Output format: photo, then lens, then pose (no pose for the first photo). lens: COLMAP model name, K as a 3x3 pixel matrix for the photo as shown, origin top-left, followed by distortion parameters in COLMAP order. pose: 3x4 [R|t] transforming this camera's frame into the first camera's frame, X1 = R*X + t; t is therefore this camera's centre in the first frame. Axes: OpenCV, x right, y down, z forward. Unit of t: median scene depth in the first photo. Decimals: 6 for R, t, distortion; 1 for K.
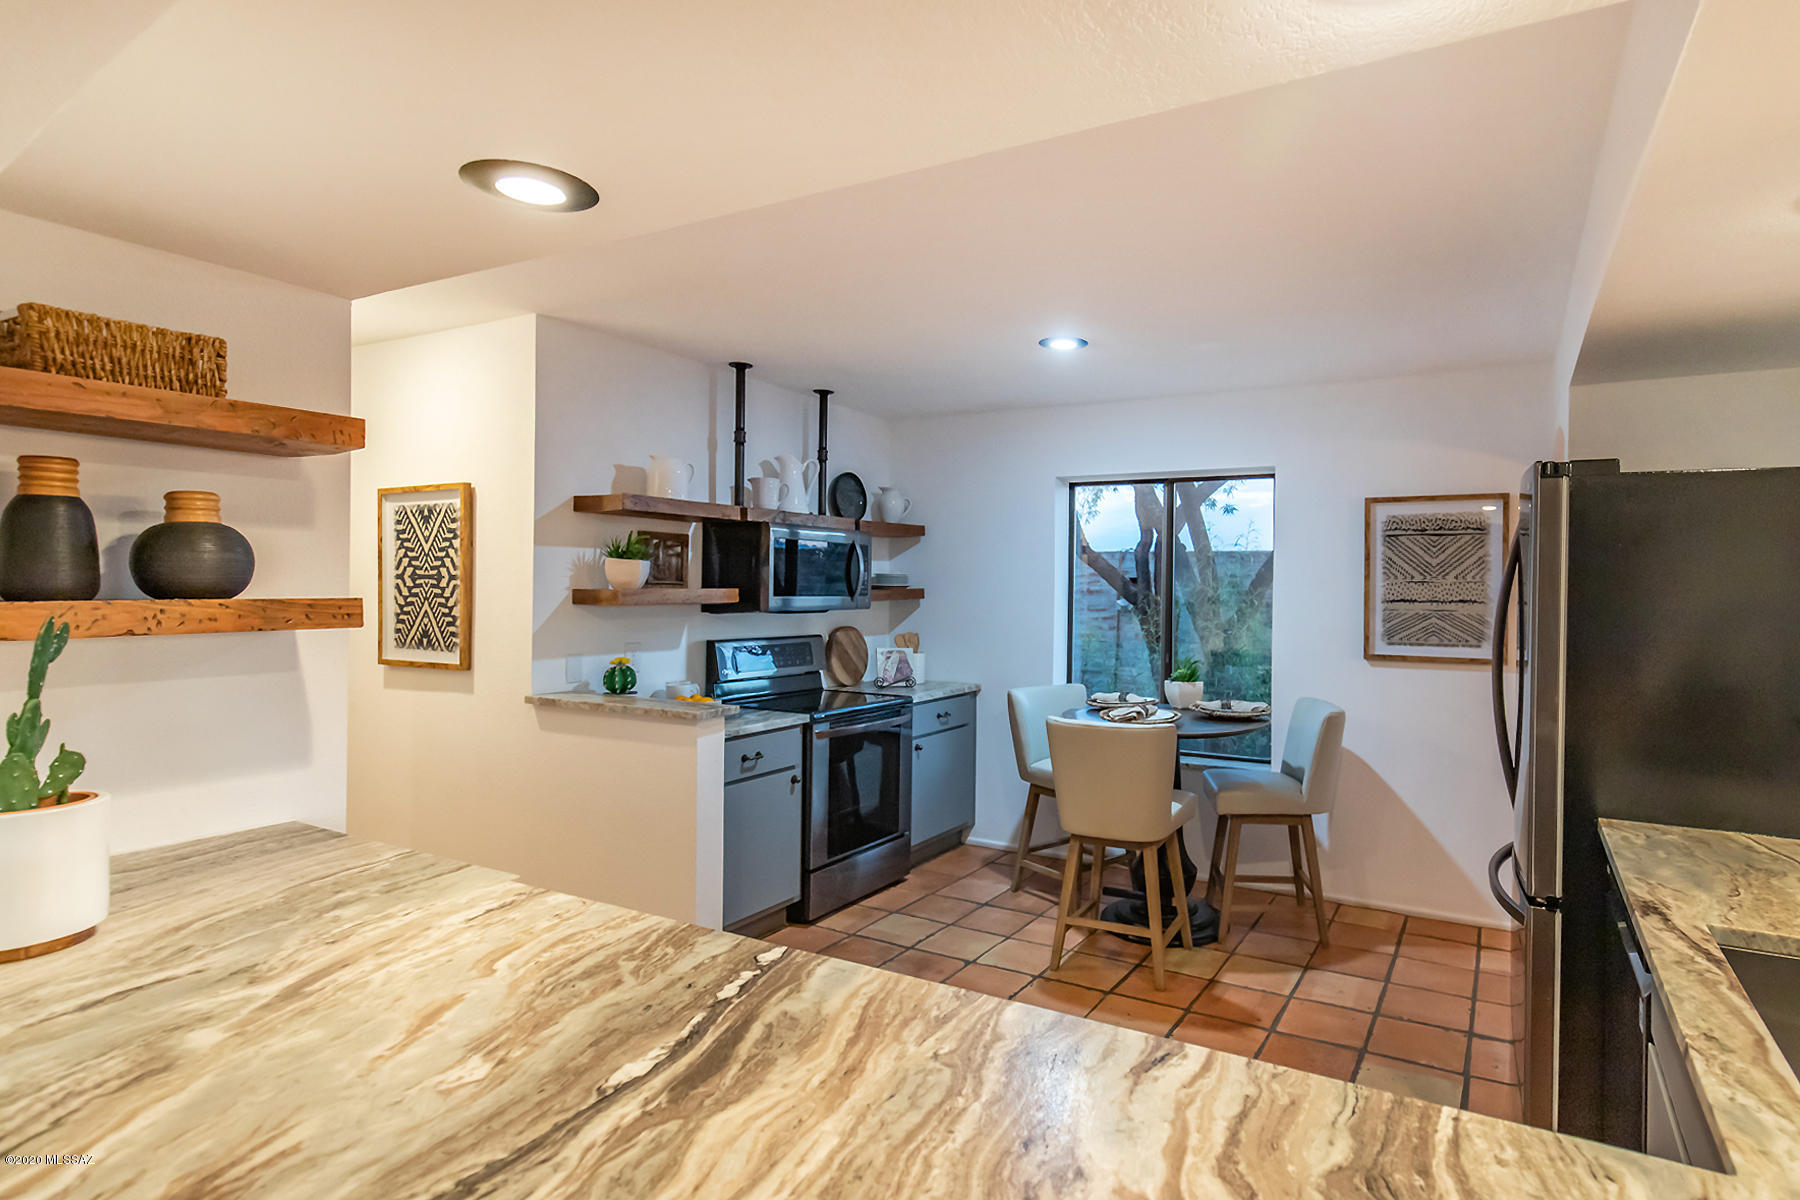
lens RADIAL K [[917.4, 0, 990.7], [0, 917.4, 587.7], [0, 0, 1]] dist [-0.004769, -0.000267]
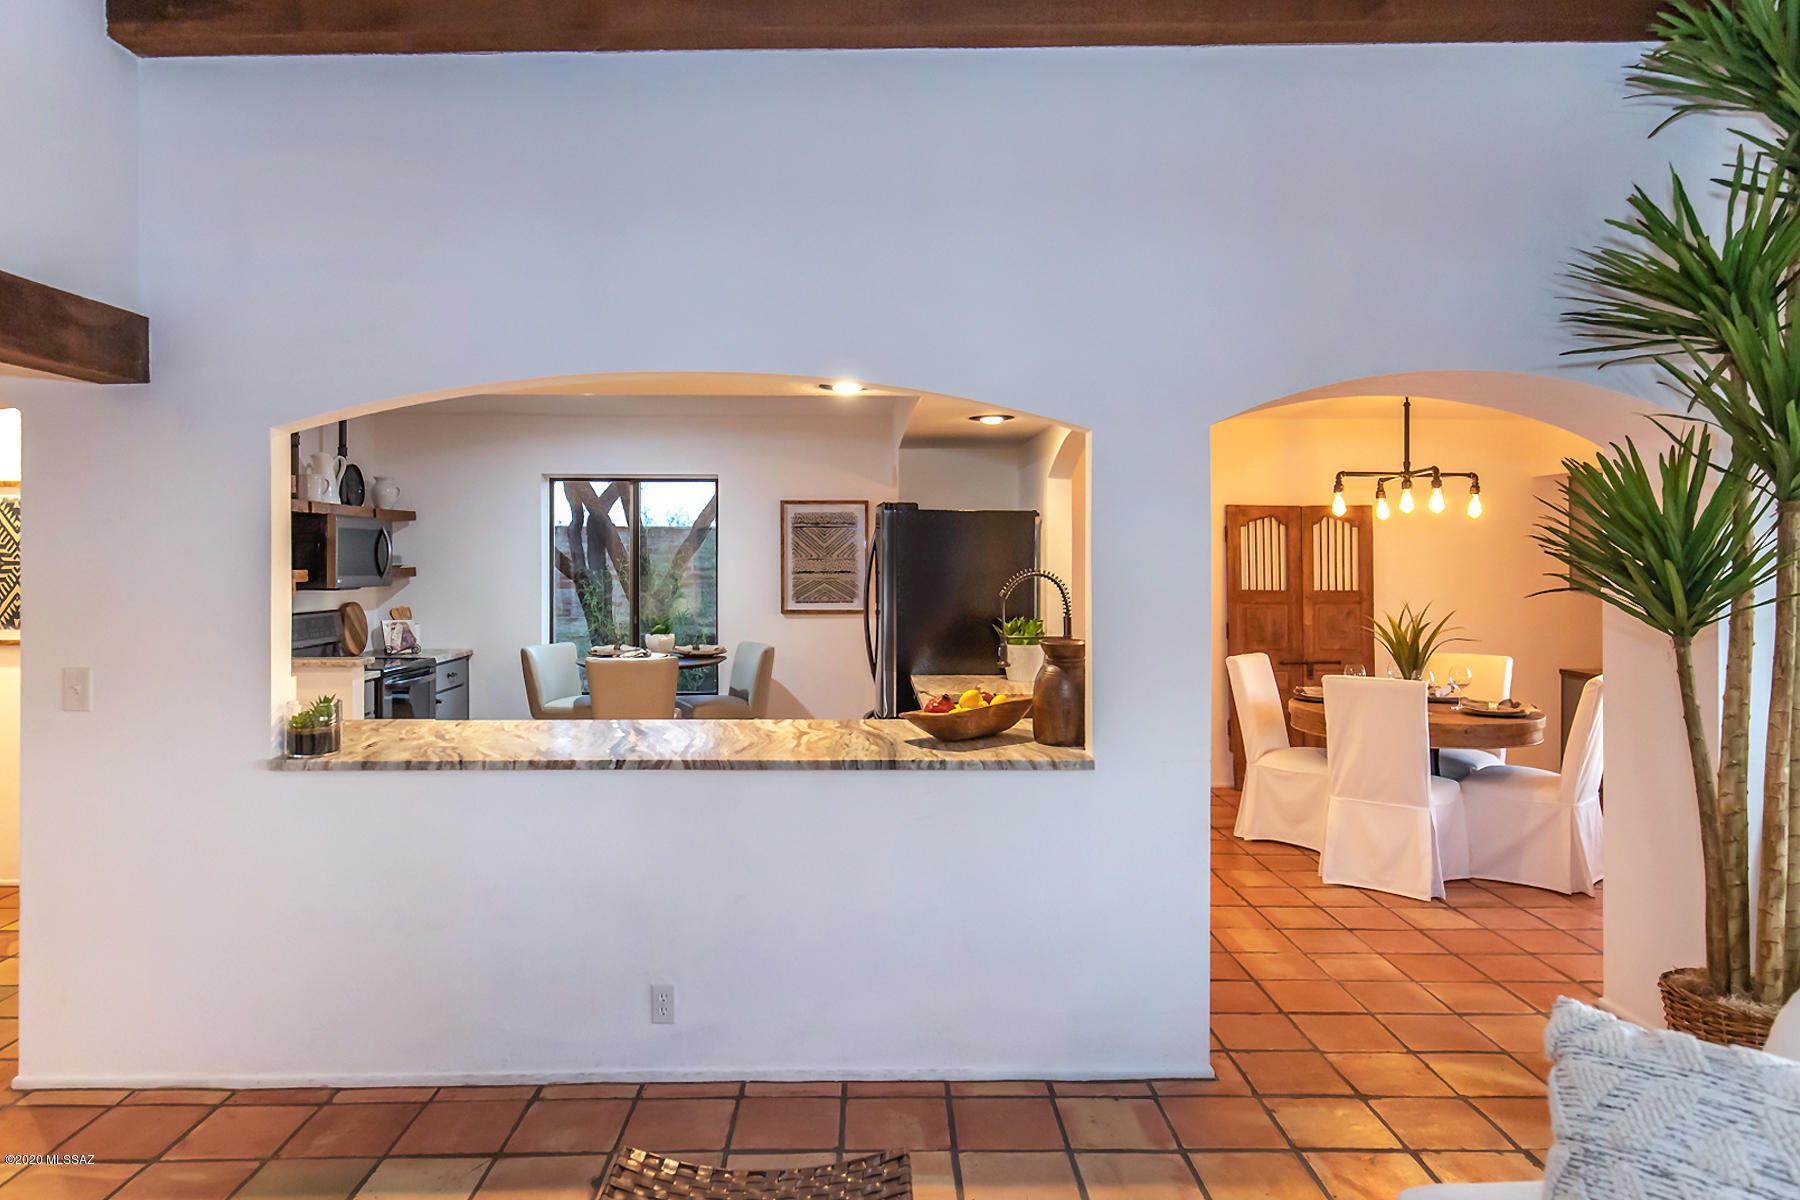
lens RADIAL K [[1095.8, 0, 871.4], [0, 1095.8, 556.6], [0, 0, 1]] dist [0.005840, -0.001210]
pose [[0.866673, -0.007551, 0.498819, -0.327770], [0.008194, 0.999966, 0.000899, -0.010867], [-0.498808, 0.003308, 0.866706, -0.560212]]
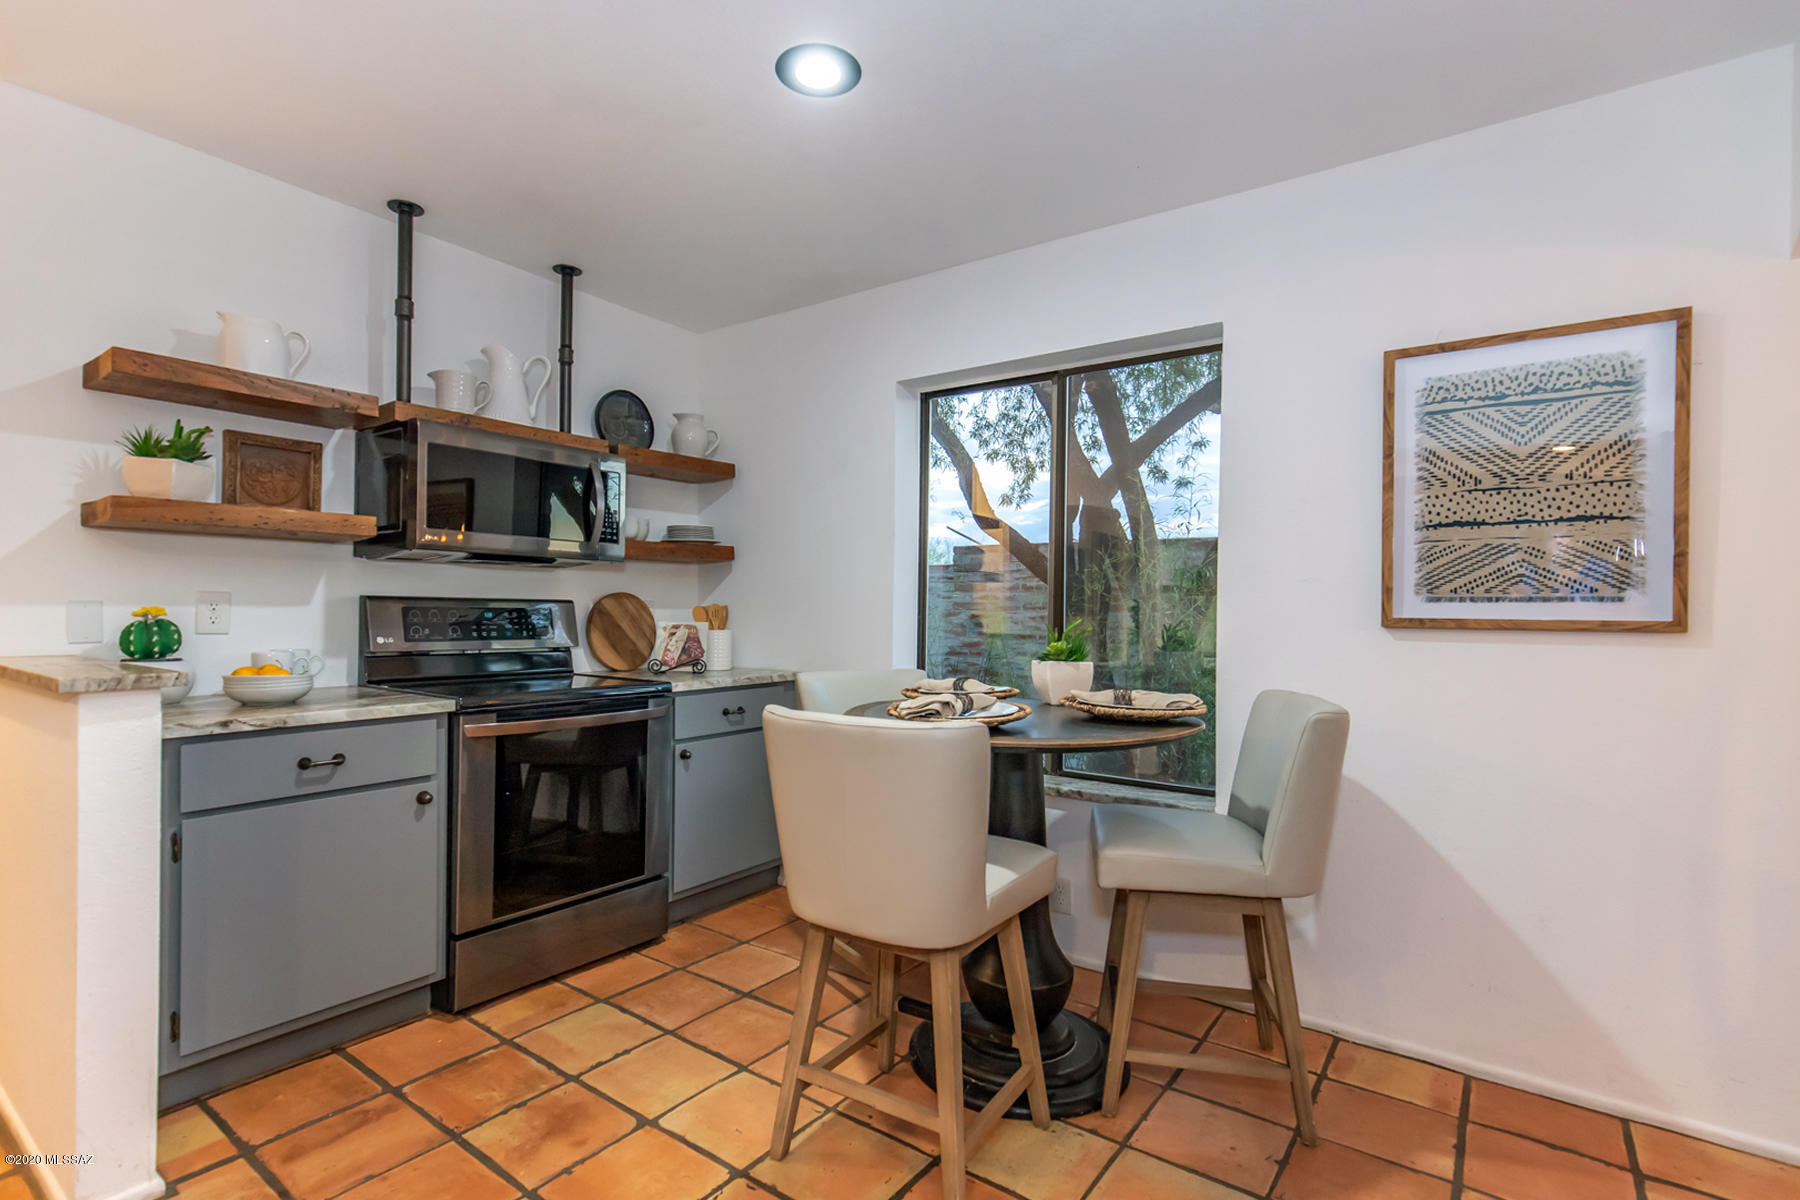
lens RADIAL K [[833.9, 0, 814.5], [0, 833.9, 616.6], [0, 0, 1]] dist [-0.001488, 0.001538]
pose [[0.982596, -0.001549, -0.185747, 0.153568], [0.003038, 0.999965, 0.007732, 0.067833], [0.185728, -0.008162, 0.982567, 0.418433]]
